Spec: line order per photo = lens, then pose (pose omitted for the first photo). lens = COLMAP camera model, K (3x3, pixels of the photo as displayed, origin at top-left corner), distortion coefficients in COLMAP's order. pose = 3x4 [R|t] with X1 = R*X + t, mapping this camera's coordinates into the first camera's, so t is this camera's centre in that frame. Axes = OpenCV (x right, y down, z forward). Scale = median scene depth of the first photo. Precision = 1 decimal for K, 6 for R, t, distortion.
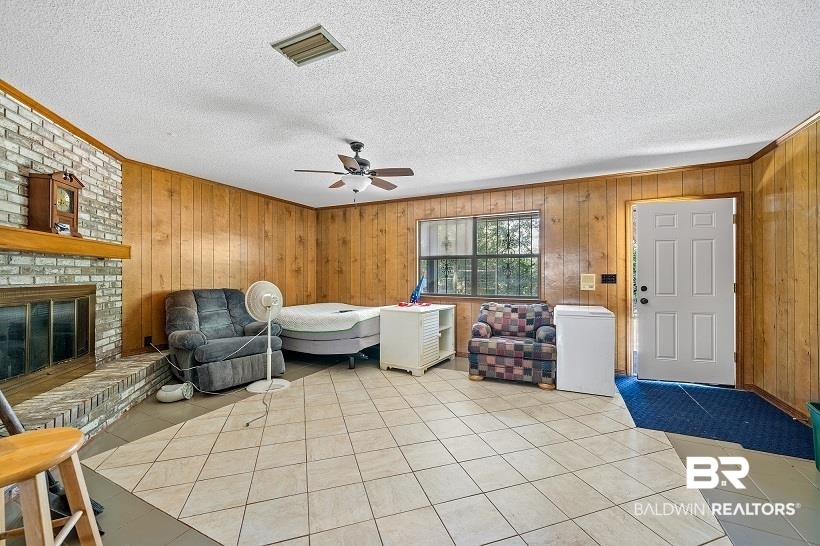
lens RADIAL K [[333.1, 0, 410.0], [0, 333.1, 273.0], [0, 0, 1]] dist [-0.000013, 0.000012]
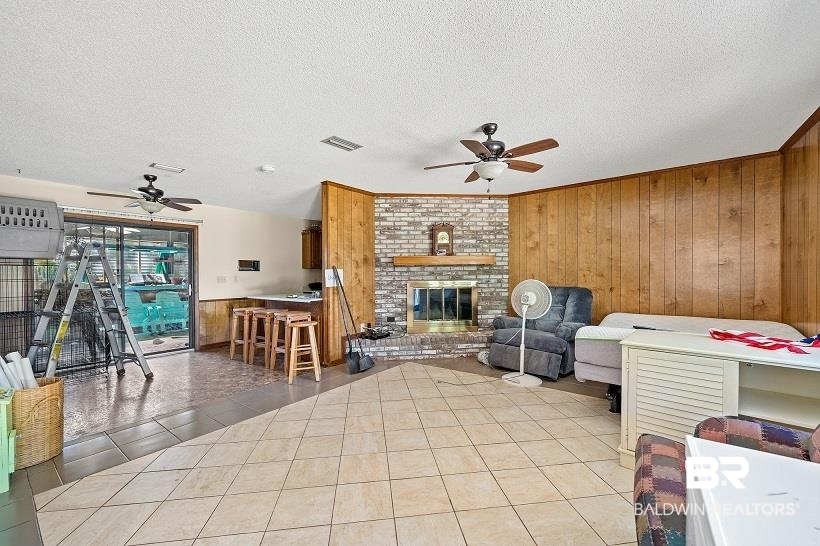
lens RADIAL K [[333.1, 0, 410.0], [0, 333.1, 273.0], [0, 0, 1]] dist [-0.000013, 0.000012]
pose [[-0.203474, -0.008821, -0.979041, 0.746121], [0.018649, 0.999743, -0.012884, 0.011474], [0.978903, -0.020880, -0.203257, 0.967624]]
